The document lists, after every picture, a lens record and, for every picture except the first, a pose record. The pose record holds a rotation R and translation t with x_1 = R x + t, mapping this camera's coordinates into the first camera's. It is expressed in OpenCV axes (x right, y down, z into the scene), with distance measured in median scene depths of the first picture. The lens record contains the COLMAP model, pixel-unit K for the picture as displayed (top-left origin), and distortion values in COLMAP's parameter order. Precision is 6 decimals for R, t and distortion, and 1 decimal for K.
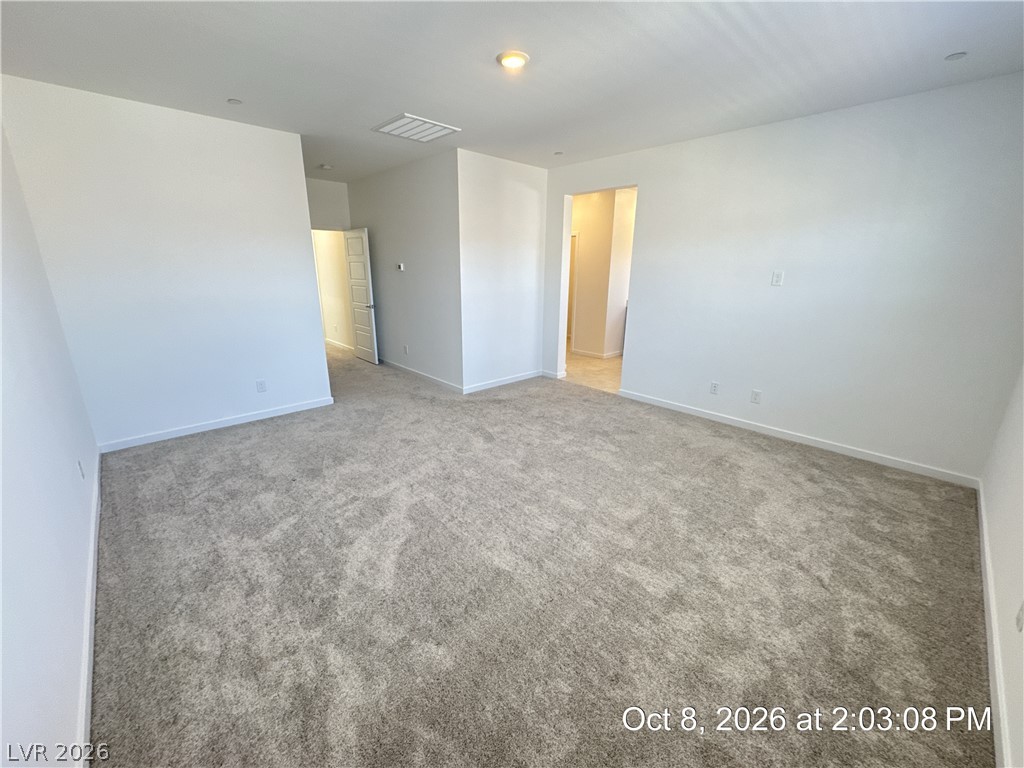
lens RADIAL K [[409.8, 0, 511.9], [0, 409.8, 384.4], [0, 0, 1]] dist [-0.005570, 0.000839]
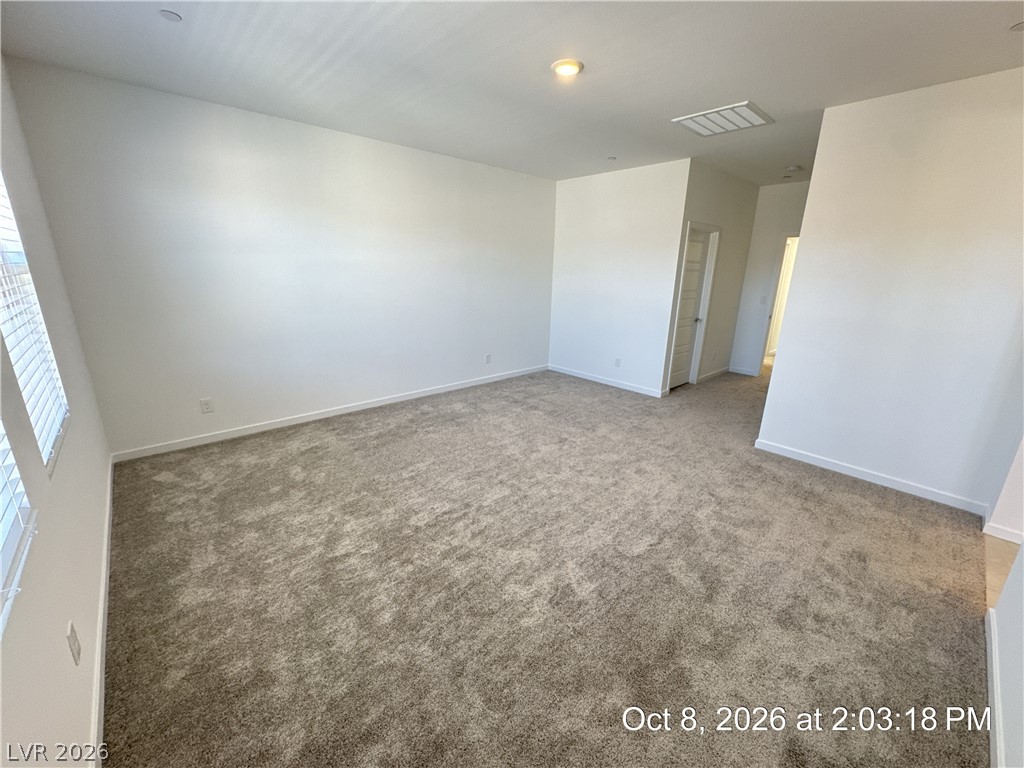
lens RADIAL K [[409.8, 0, 511.6], [0, 409.8, 384.0], [0, 0, 1]] dist [-0.005570, 0.000839]
pose [[-0.021758, 0.265000, -0.964003, 0.779423], [-0.292683, 0.920298, 0.259592, -0.194942], [0.955962, 0.287796, 0.057537, 0.675654]]
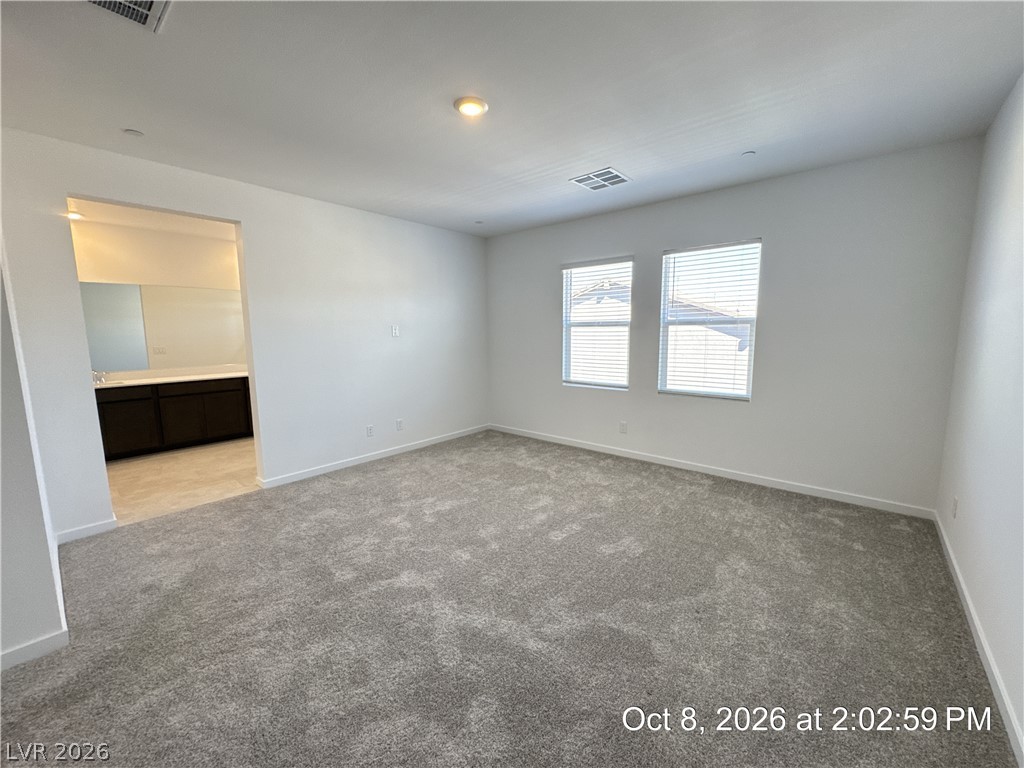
lens RADIAL K [[409.8, 0, 512.6], [0, 409.8, 383.3], [0, 0, 1]] dist [-0.005570, 0.000839]
pose [[-0.101219, -0.138390, 0.985192, -0.687139], [0.283352, 0.945253, 0.161891, -0.206508], [-0.953660, 0.295542, -0.056464, 0.751048]]
